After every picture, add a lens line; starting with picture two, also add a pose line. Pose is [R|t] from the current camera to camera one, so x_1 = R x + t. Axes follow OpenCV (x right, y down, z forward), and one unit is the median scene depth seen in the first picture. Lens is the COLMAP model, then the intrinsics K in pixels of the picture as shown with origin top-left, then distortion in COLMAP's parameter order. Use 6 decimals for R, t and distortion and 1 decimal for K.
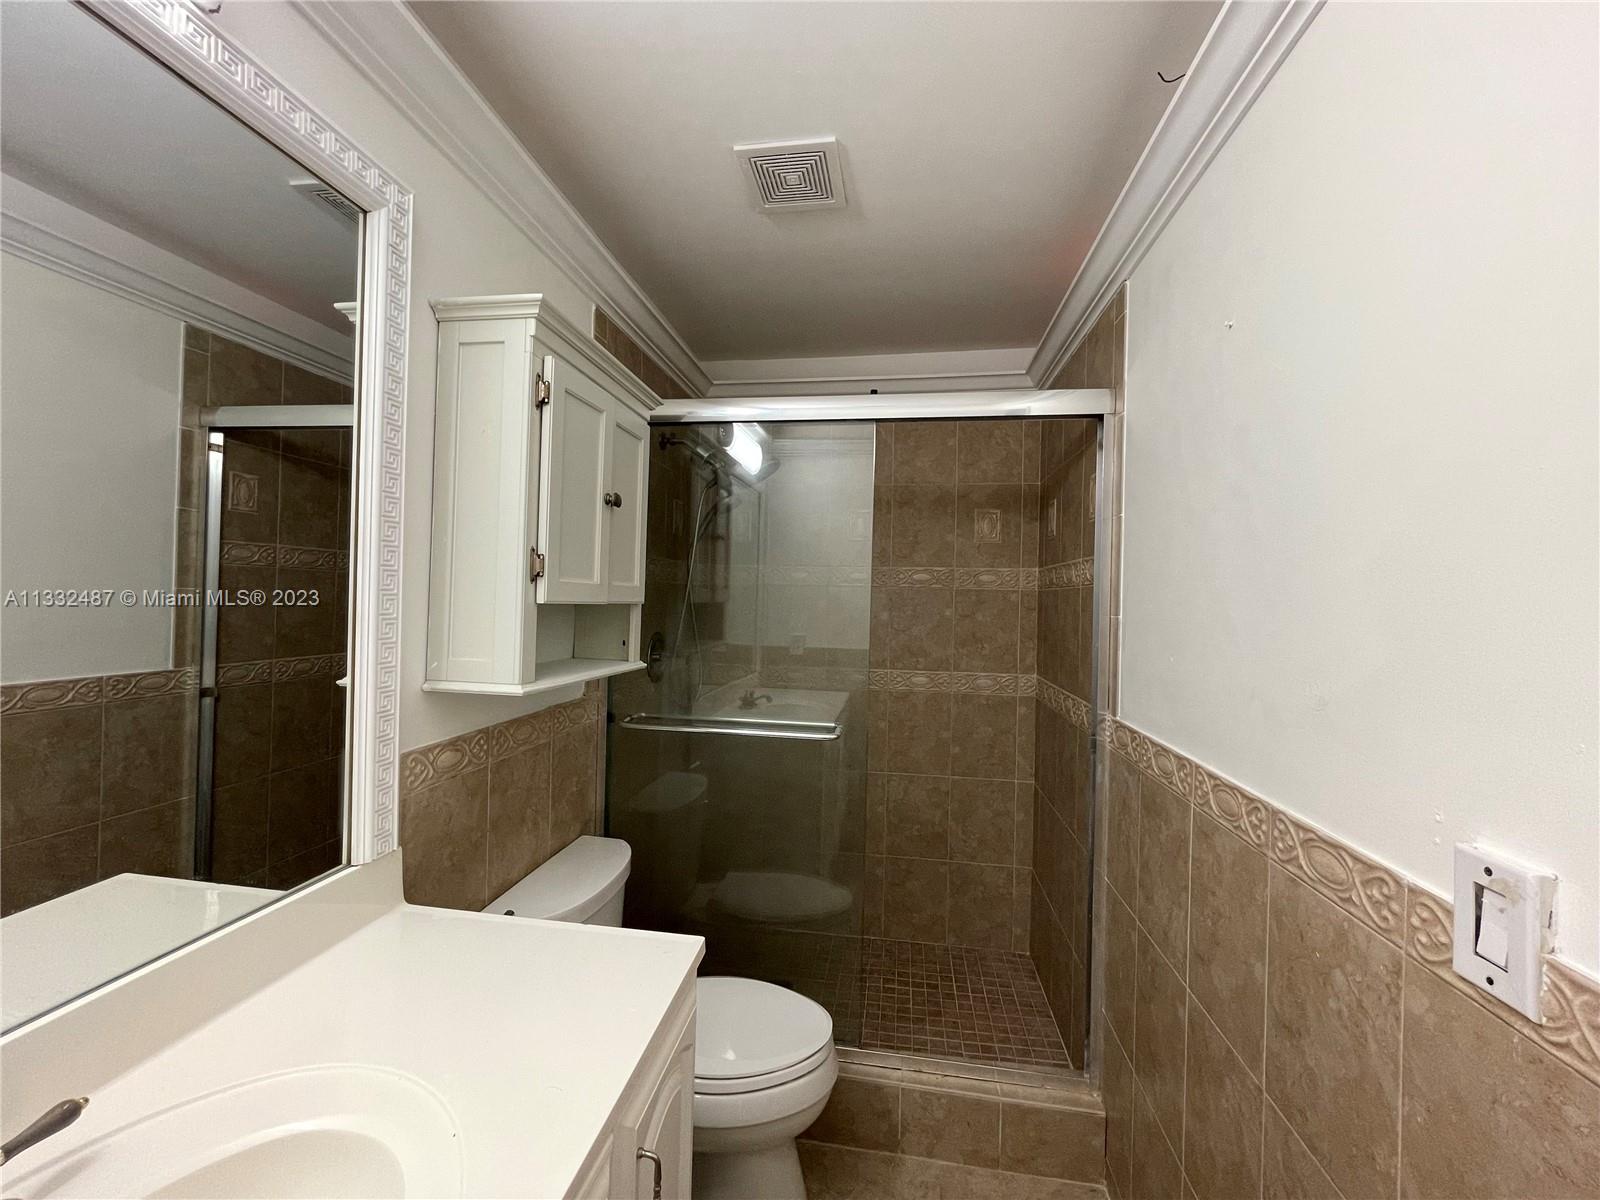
lens RADIAL K [[643.1, 0, 796.8], [0, 643.1, 593.7], [0, 0, 1]] dist [-0.000490, -0.000180]
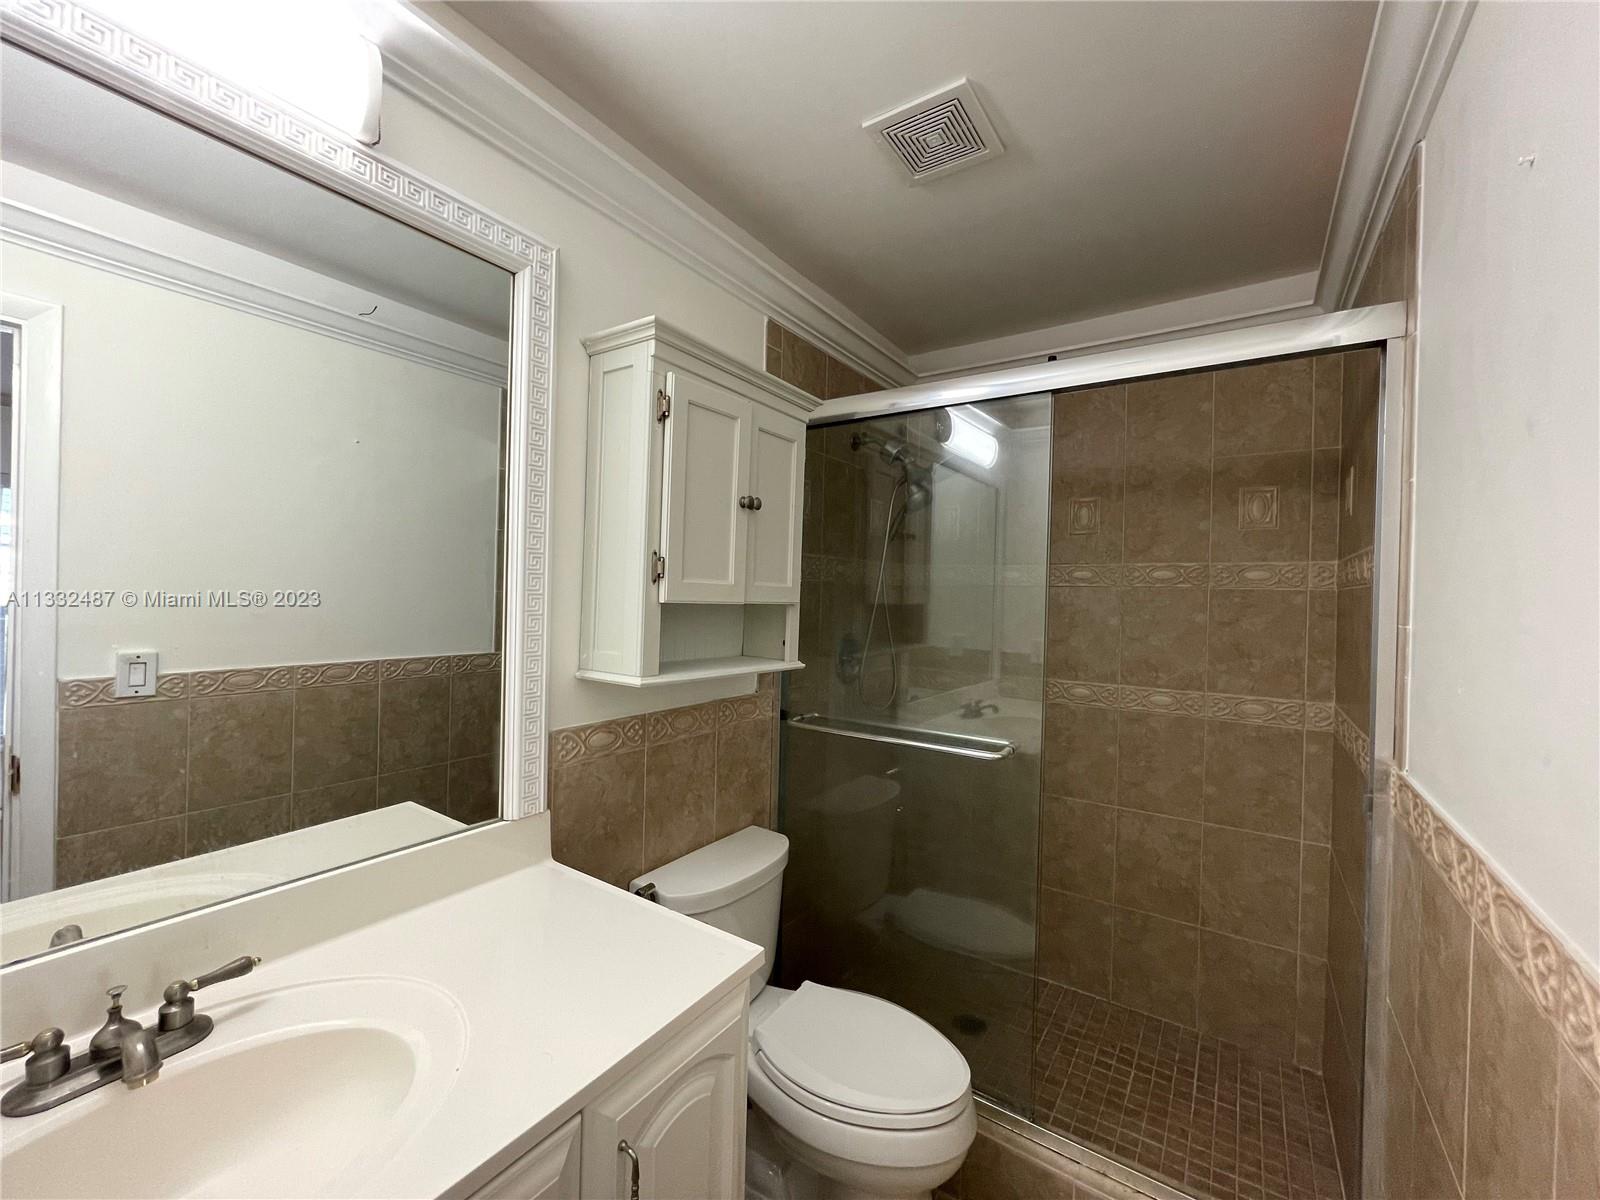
lens RADIAL K [[642.9, 0, 801.6], [0, 642.9, 594.2], [0, 0, 1]] dist [-0.001544, 0.000342]
pose [[0.905084, -0.001226, -0.425232, 0.207756], [-0.000403, 0.999993, -0.003741, 0.003630], [0.425233, 0.003557, 0.905077, 0.096250]]
